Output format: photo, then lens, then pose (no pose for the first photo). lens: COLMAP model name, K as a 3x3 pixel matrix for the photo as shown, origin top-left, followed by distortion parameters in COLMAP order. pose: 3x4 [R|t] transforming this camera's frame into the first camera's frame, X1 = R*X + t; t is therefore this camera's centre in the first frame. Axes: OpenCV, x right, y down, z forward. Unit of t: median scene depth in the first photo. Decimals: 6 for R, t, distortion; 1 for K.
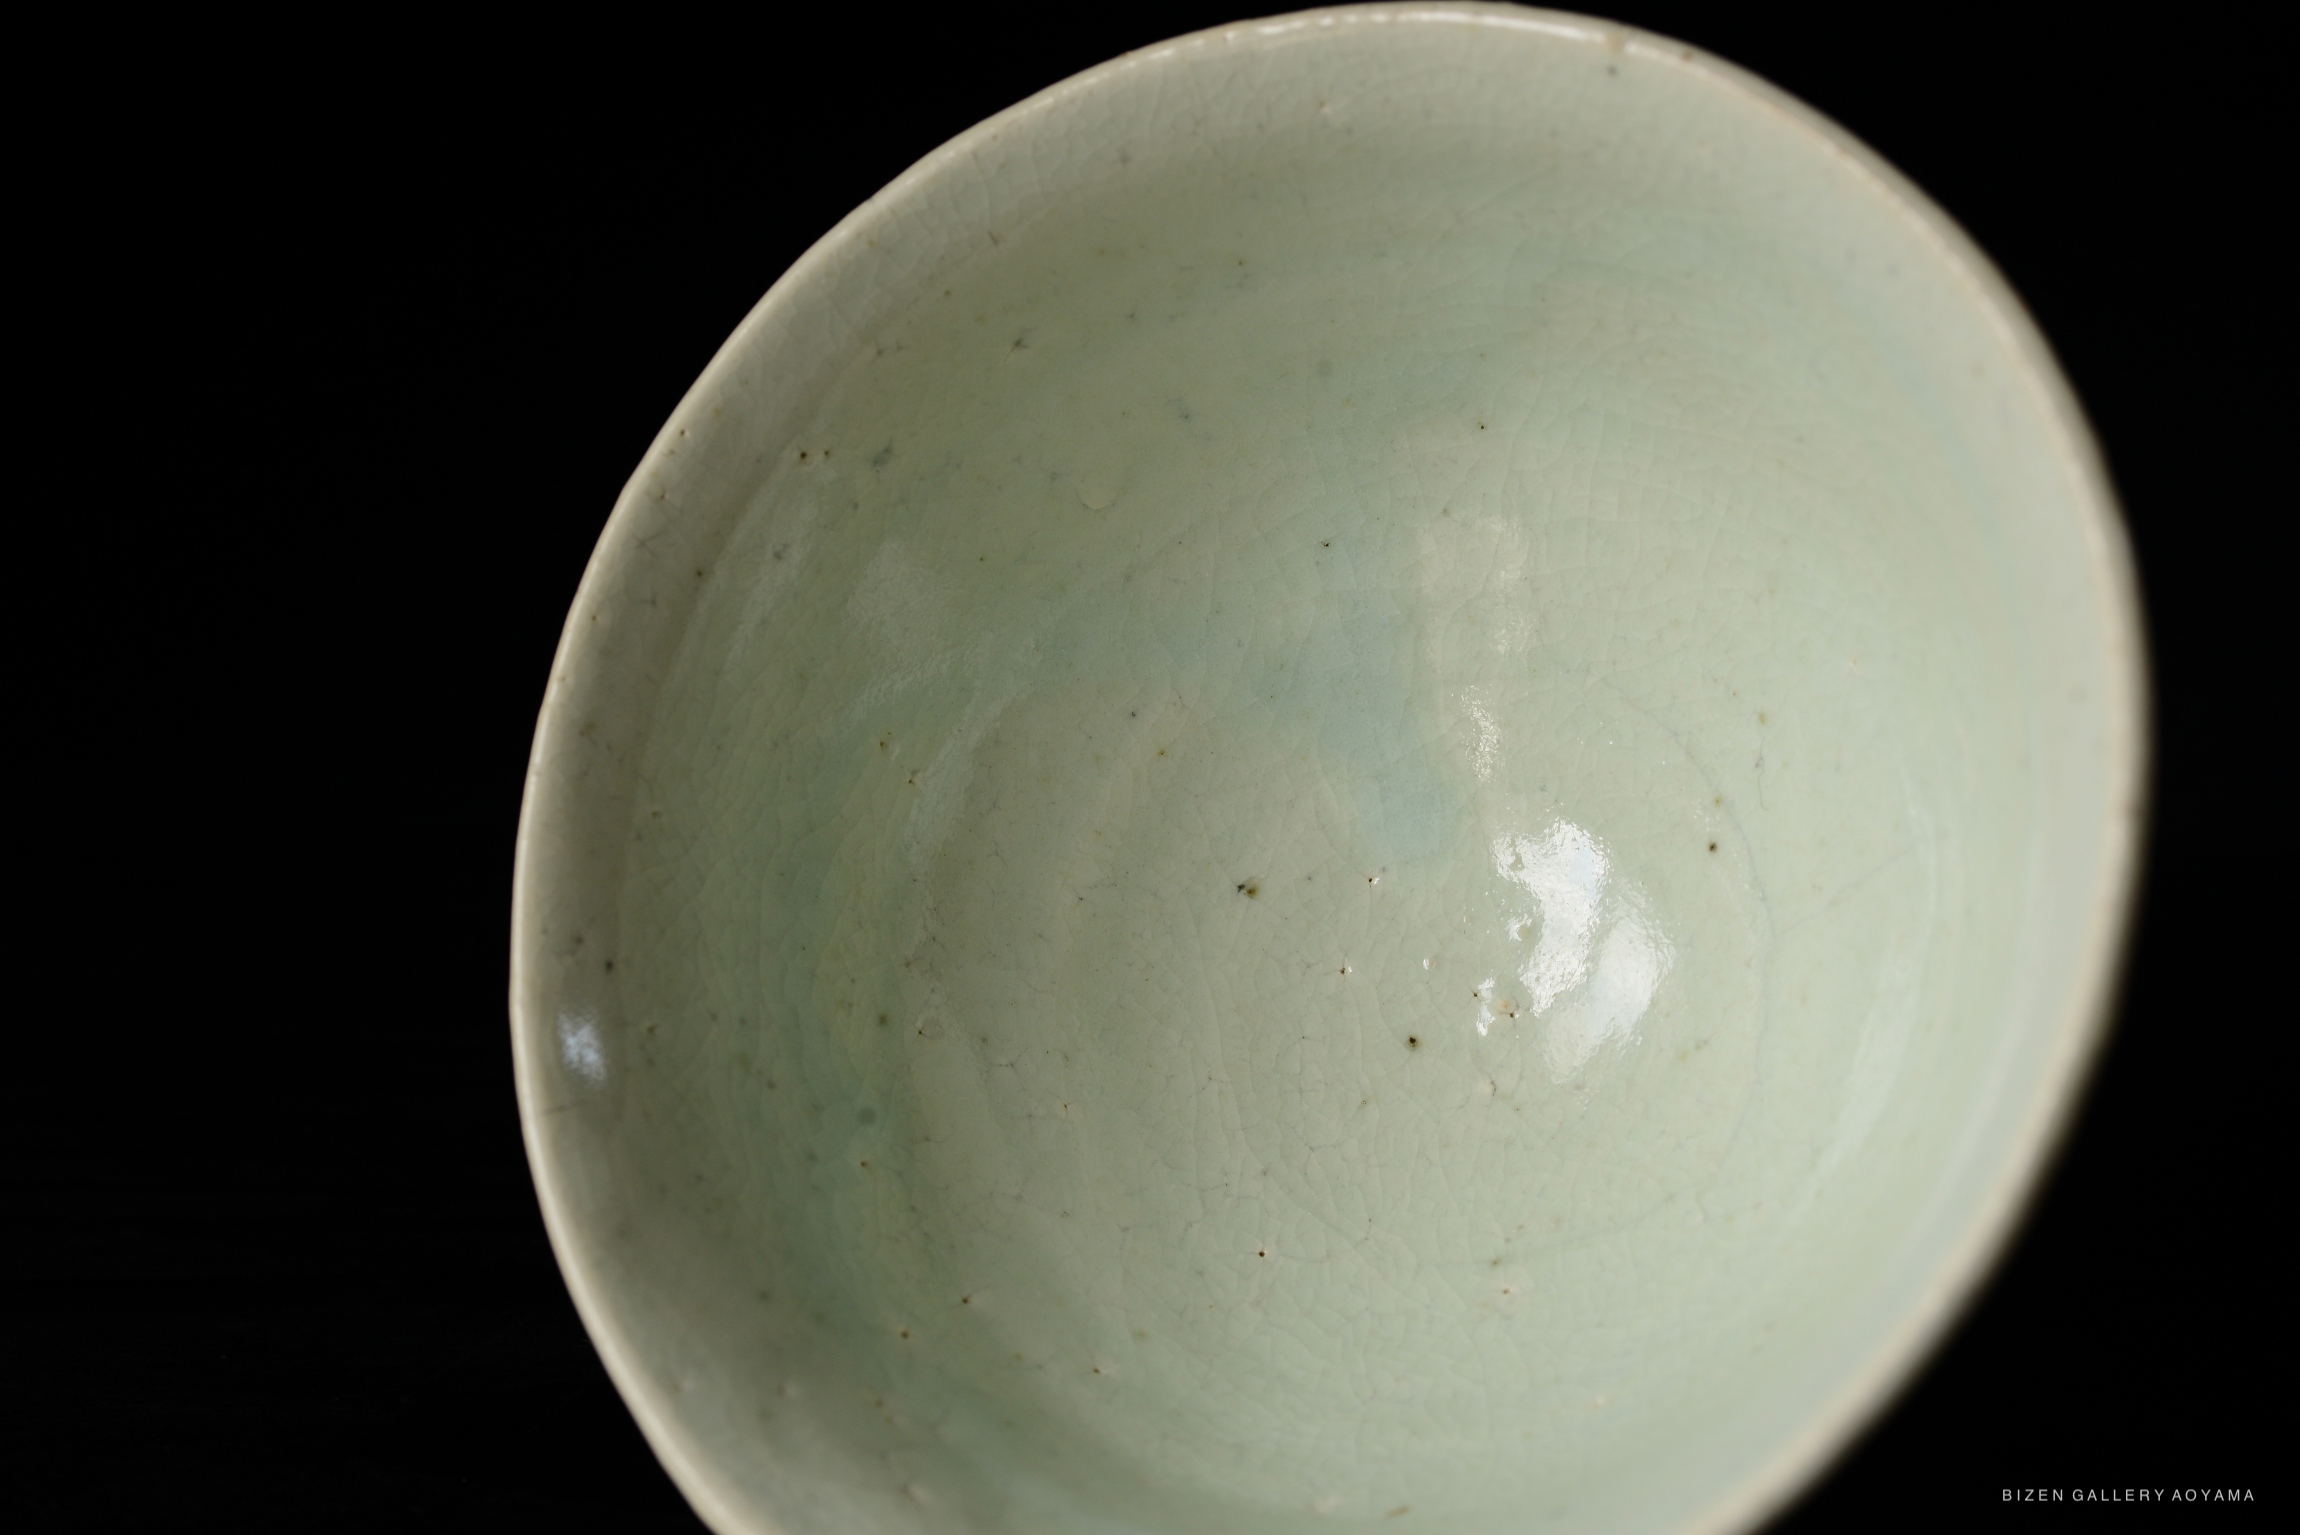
lens RADIAL K [[5052.5, 0, 1150.5], [0, 5052.5, 760.4], [0, 0, 1]] dist [0.066940, 0.000000]
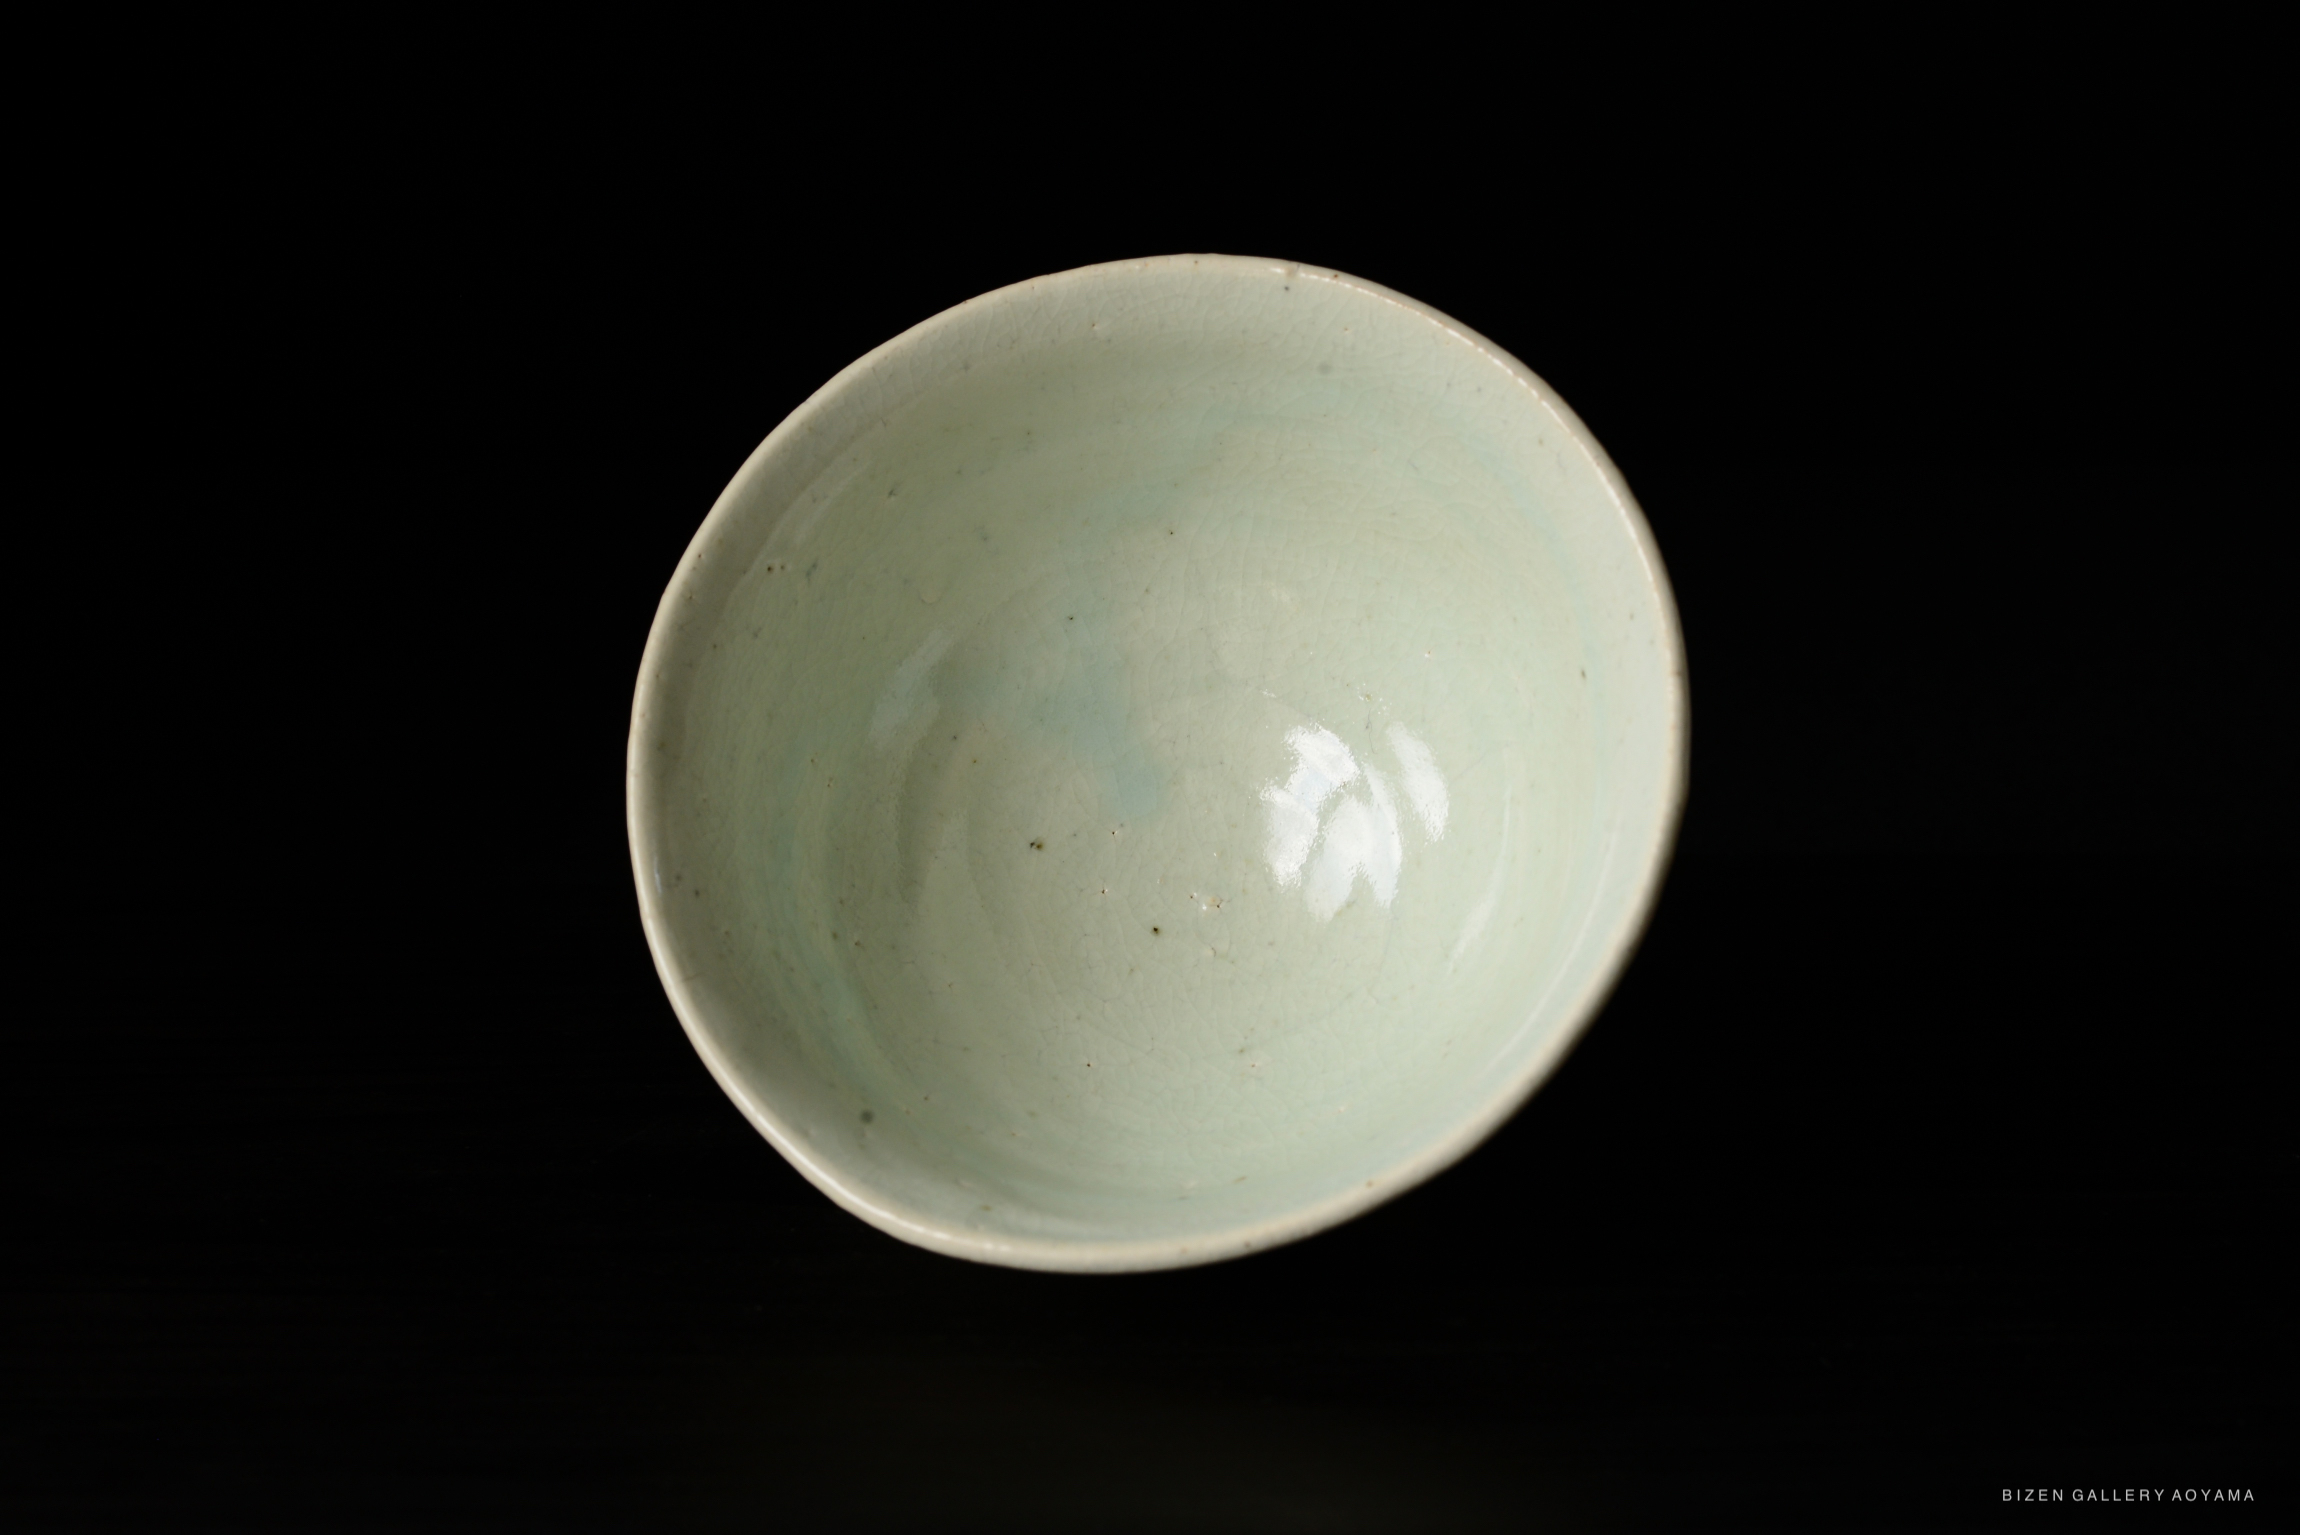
lens RADIAL K [[5052.5, 0, 1149.4], [0, 5052.5, 771.5], [0, 0, 1]] dist [0.066940, 0.000000]
pose [[0.956962, -0.067884, 0.282162, -0.400949], [0.099579, 0.990038, -0.099538, 0.168335], [-0.272594, 0.123352, 0.954189, -0.509377]]
